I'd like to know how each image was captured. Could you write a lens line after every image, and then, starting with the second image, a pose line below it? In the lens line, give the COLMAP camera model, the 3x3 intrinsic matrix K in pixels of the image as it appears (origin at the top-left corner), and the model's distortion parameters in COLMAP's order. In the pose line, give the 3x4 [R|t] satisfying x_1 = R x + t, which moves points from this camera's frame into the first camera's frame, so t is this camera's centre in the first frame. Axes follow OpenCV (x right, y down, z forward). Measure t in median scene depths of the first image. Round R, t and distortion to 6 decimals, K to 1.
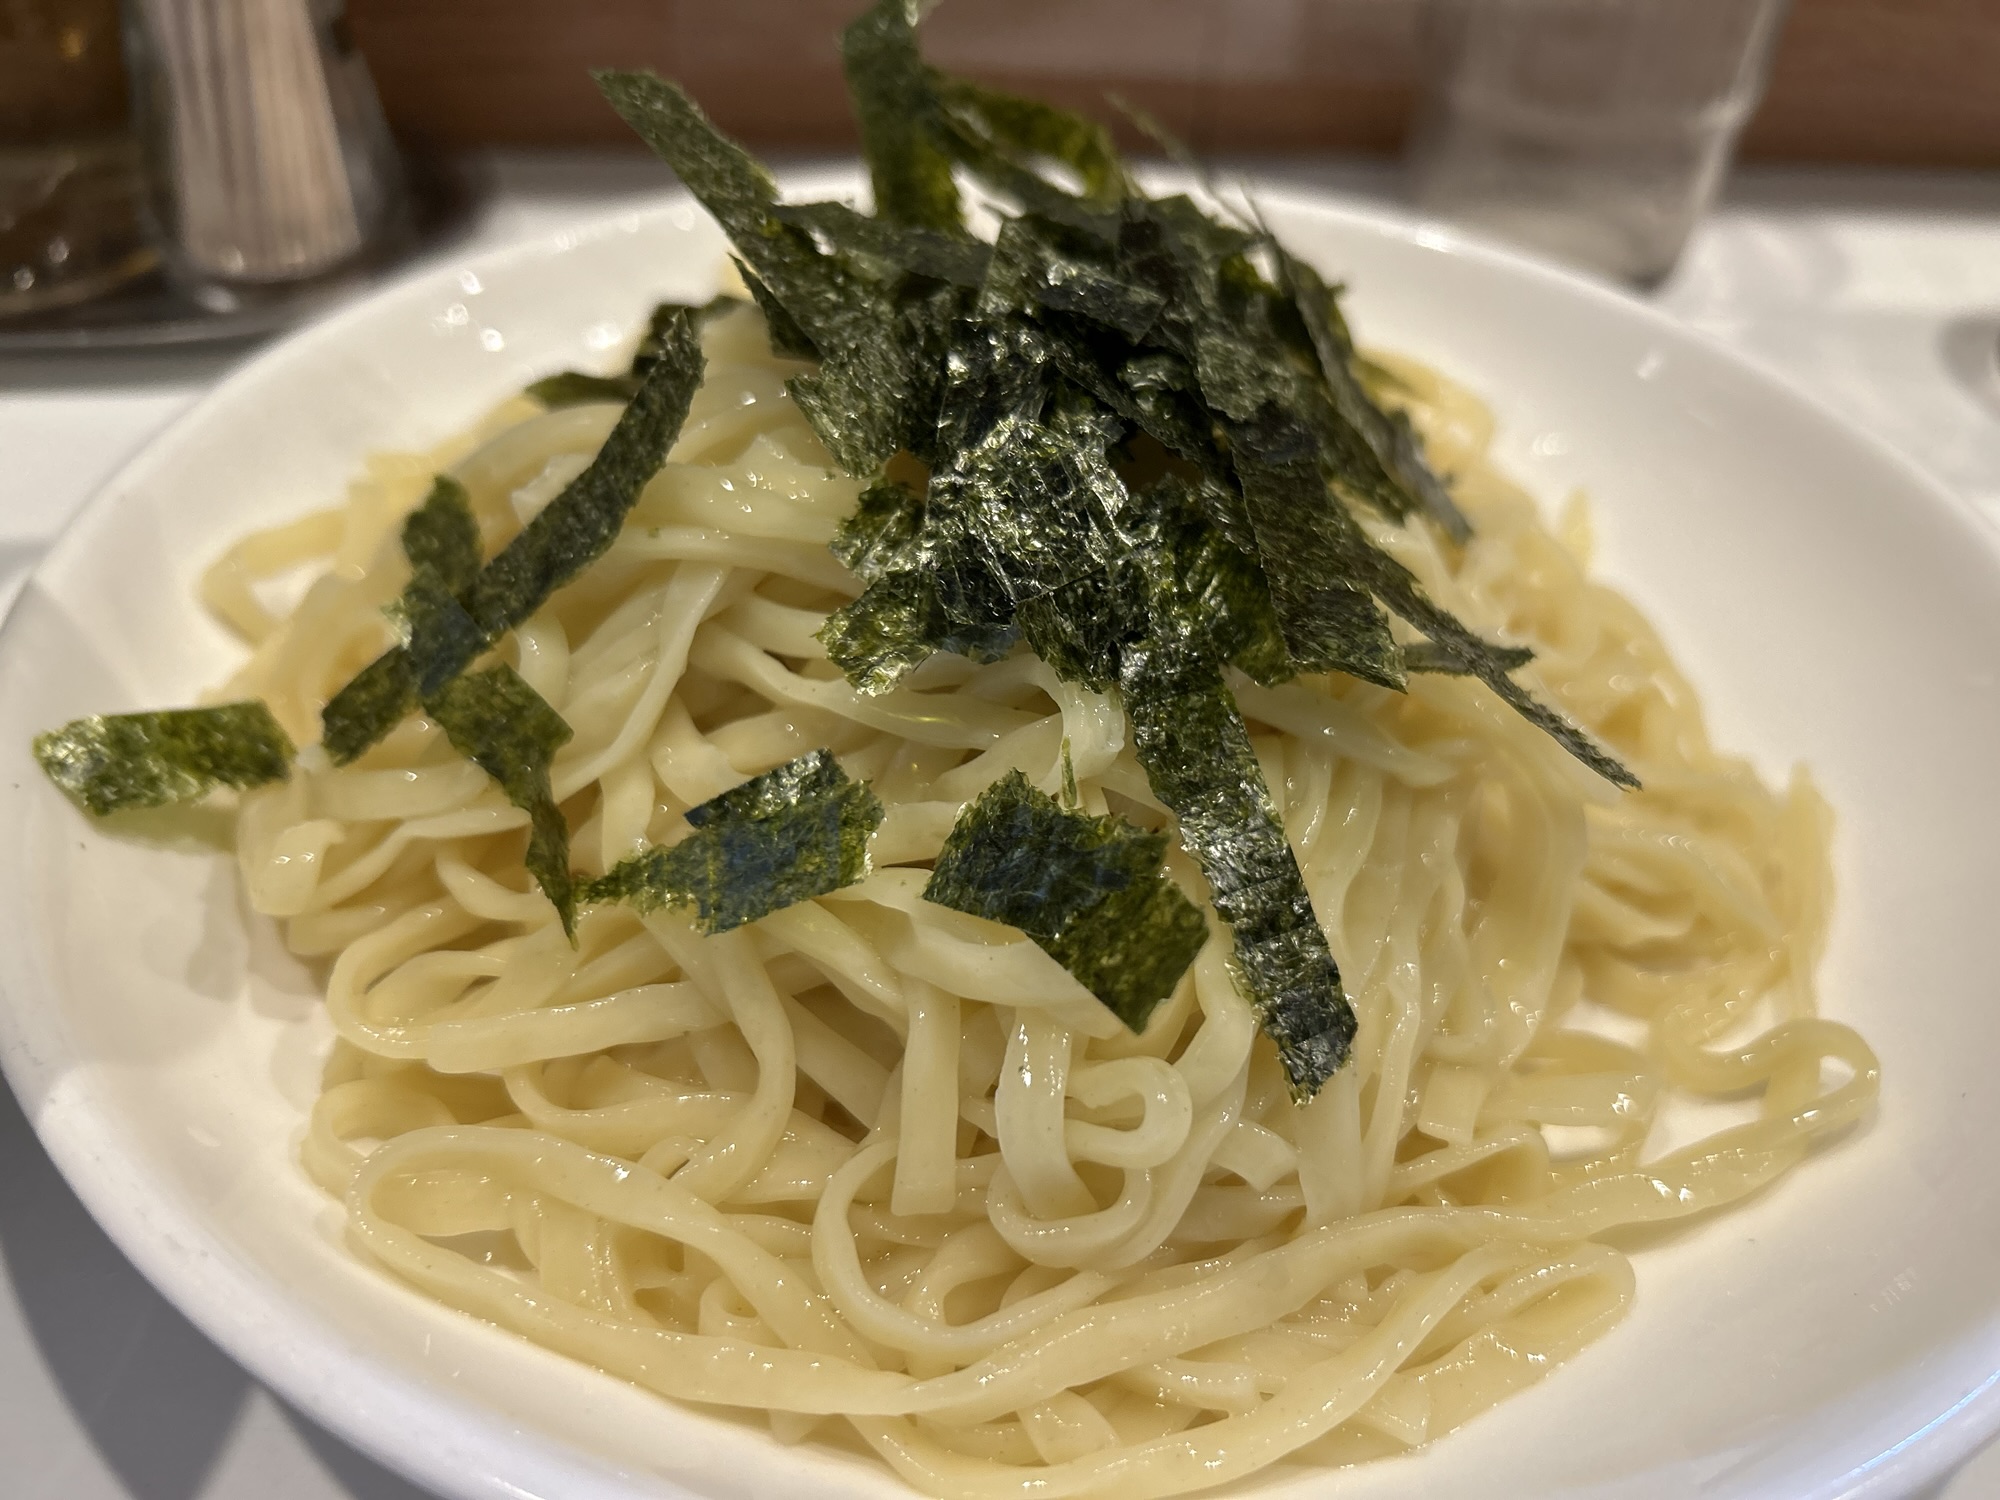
lens RADIAL K [[1481.2, 0, 985.1], [0, 1481.2, 747.2], [0, 0, 1]] dist [0.073157, -0.153368]
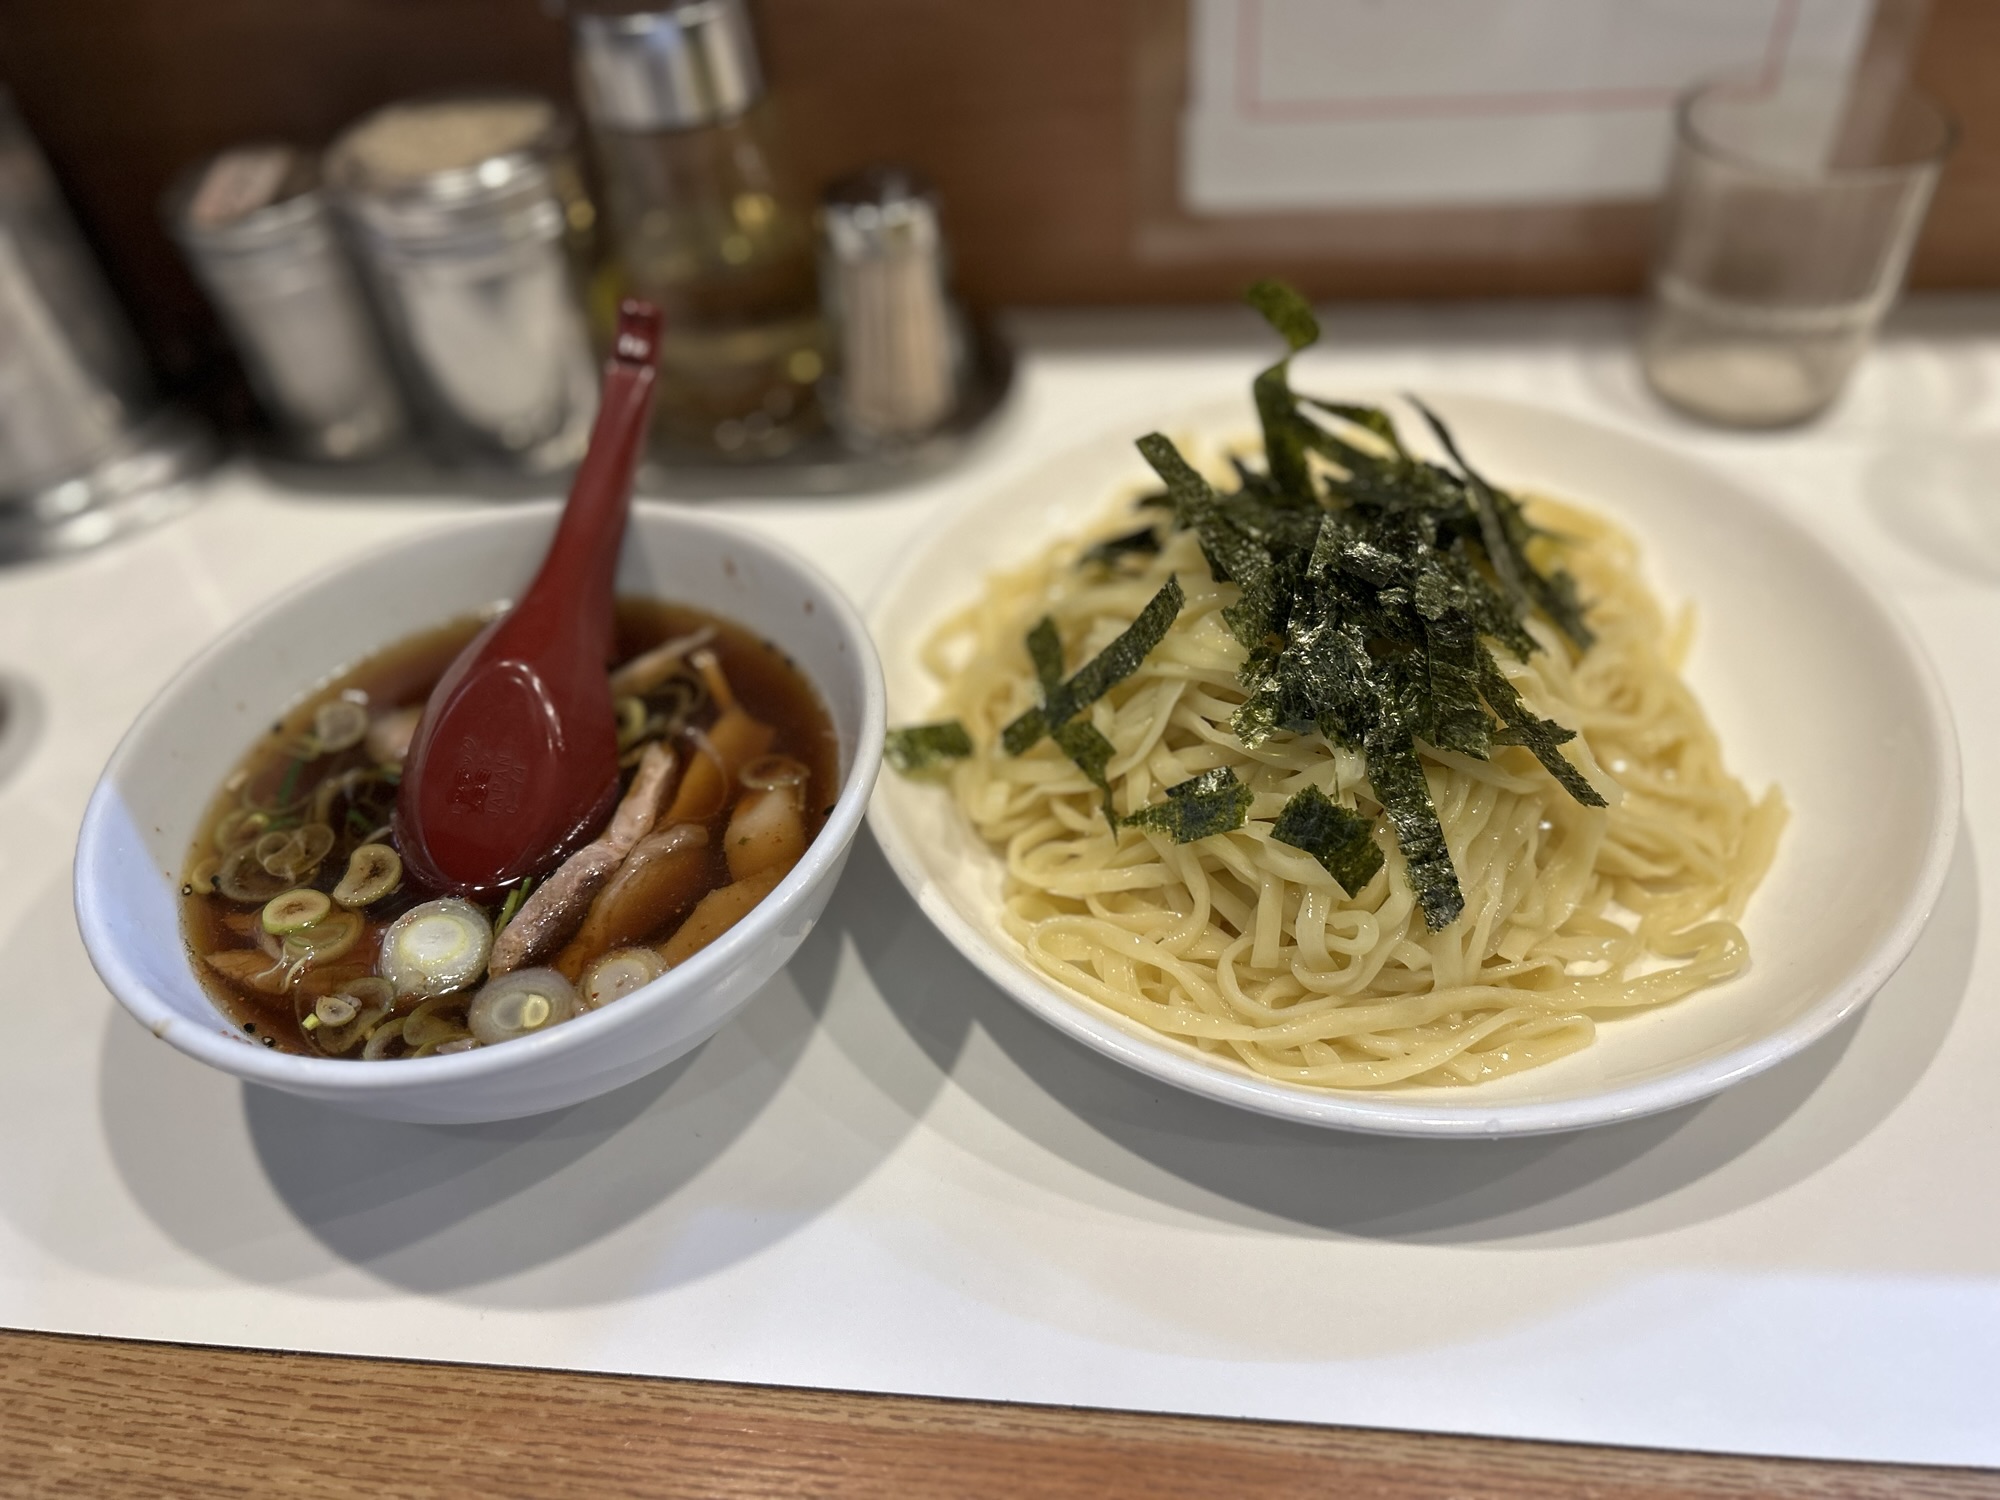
lens RADIAL K [[1481.2, 0, 985.1], [0, 1481.2, 747.2], [0, 0, 1]] dist [0.073157, -0.153368]
pose [[0.970710, 0.050881, -0.234806, 0.062052], [-0.029832, 0.995280, 0.092343, -0.230067], [0.238396, -0.082634, 0.967646, -1.300030]]
